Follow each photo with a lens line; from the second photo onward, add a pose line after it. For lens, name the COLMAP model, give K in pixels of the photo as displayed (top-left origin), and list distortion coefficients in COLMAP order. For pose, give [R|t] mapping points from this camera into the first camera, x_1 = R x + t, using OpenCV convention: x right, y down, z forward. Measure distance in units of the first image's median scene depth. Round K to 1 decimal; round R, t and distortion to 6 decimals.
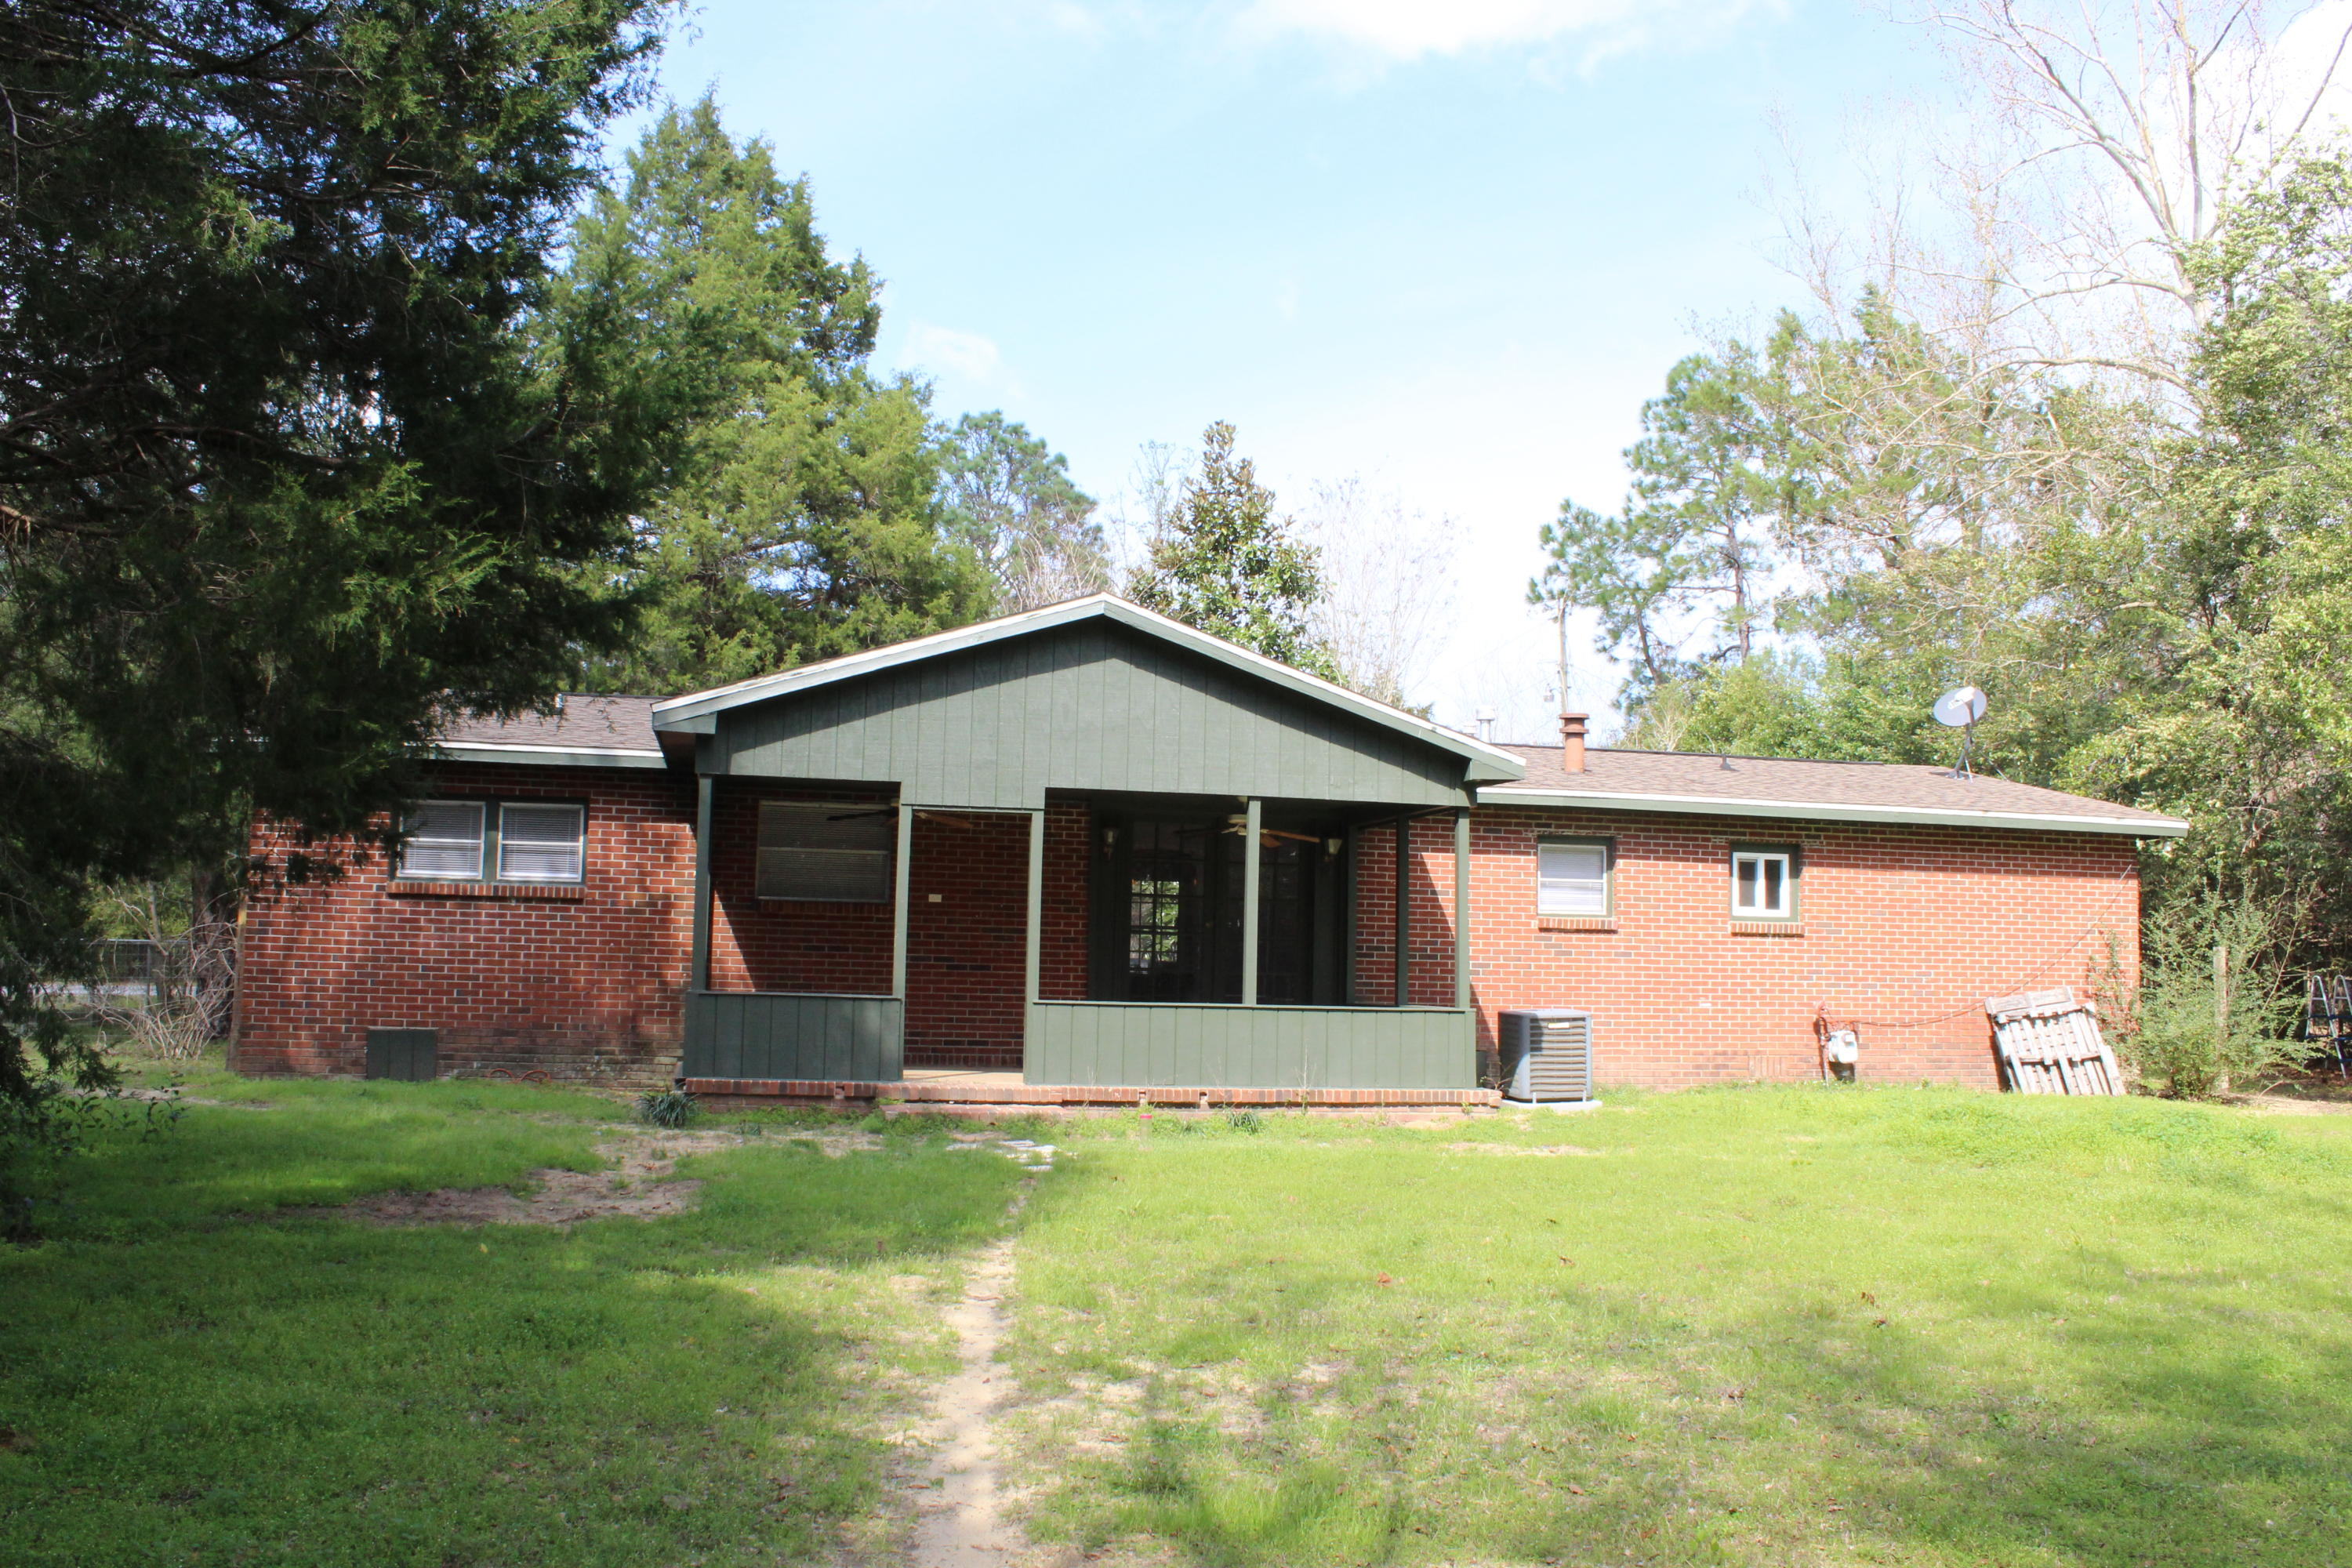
lens RADIAL K [[1925.6, 0, 1176.0], [0, 1925.6, 784.0], [0, 0, 1]] dist [-0.123849, 0.143103]
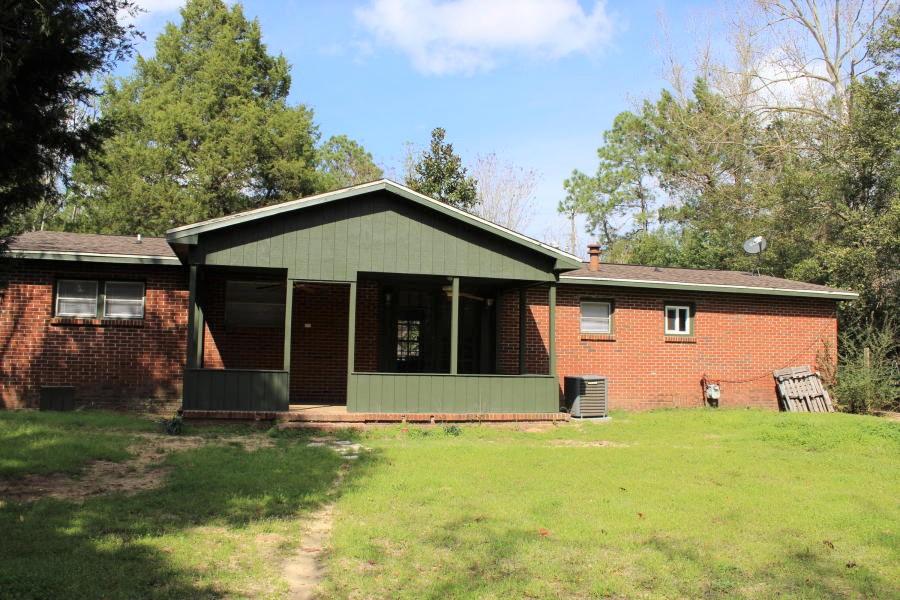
lens RADIAL K [[736.9, 0, 450.0], [0, 736.9, 300.0], [0, 0, 1]] dist [-0.123849, 0.143103]
pose [[0.998867, 0.000335, 0.047596, -0.004390], [-0.001032, 0.999893, 0.014618, 0.019764], [-0.047586, -0.014650, 0.998760, 0.177307]]
